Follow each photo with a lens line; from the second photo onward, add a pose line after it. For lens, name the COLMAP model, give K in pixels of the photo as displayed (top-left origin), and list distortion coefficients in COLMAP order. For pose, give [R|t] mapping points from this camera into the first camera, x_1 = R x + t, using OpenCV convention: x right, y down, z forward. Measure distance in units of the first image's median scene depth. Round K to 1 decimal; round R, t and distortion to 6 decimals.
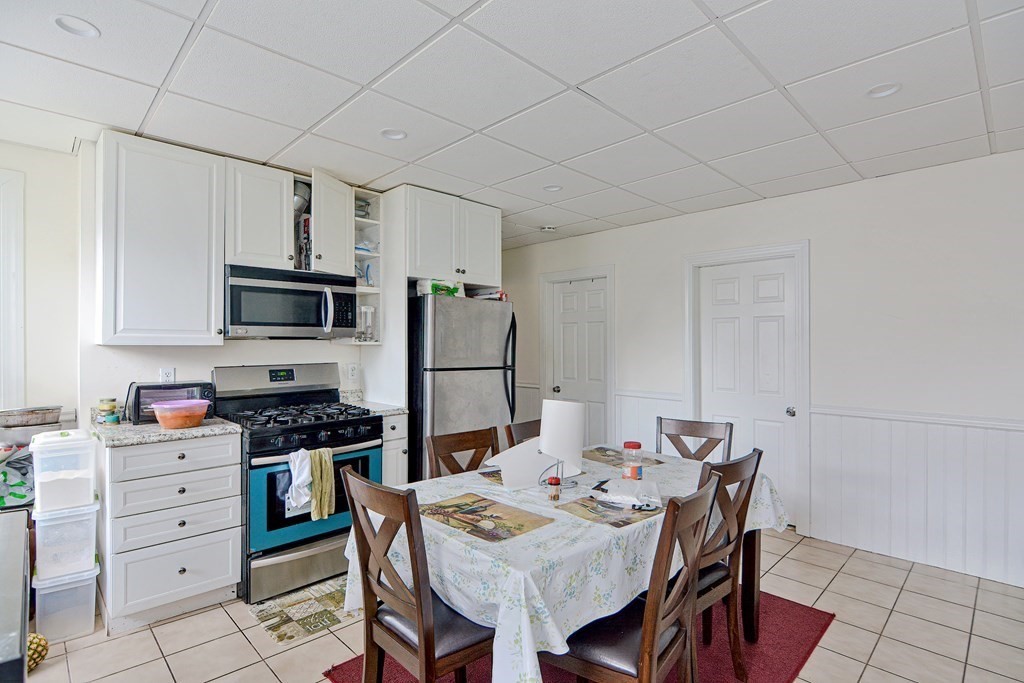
lens RADIAL K [[500.0, 0, 513.0], [0, 500.0, 342.1], [0, 0, 1]] dist [0.001976, -0.002658]
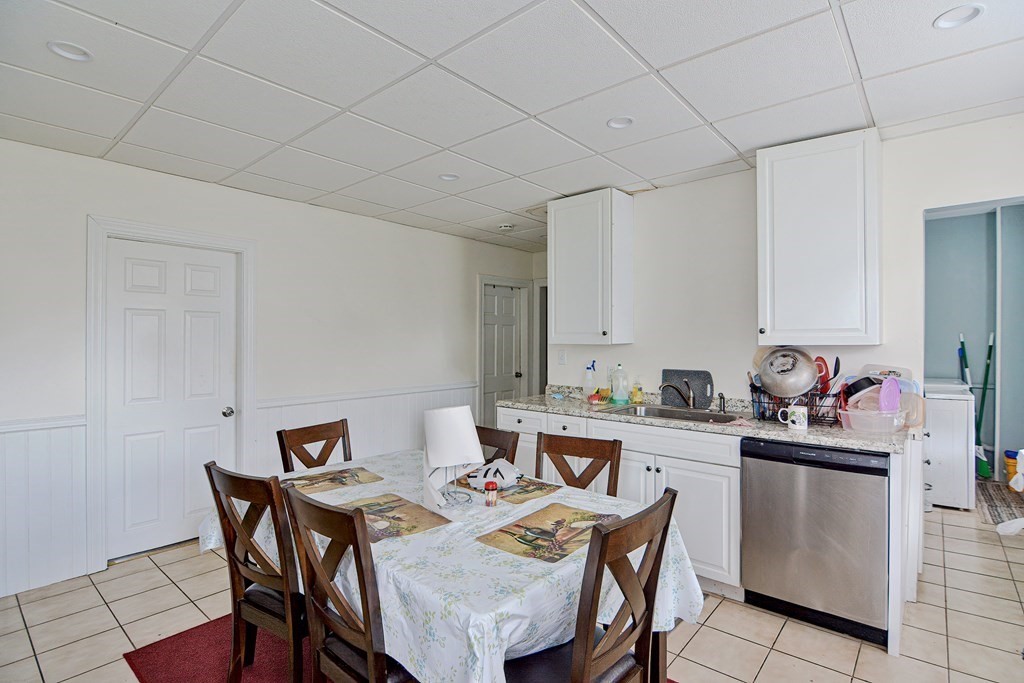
lens RADIAL K [[500.0, 0, 512.4], [0, 500.0, 338.7], [0, 0, 1]] dist [0.001976, -0.002658]
pose [[-0.086765, -0.004773, 0.996217, -0.937680], [-0.003752, 0.999983, 0.004465, -0.017478], [-0.996222, -0.003350, -0.086782, 1.090638]]
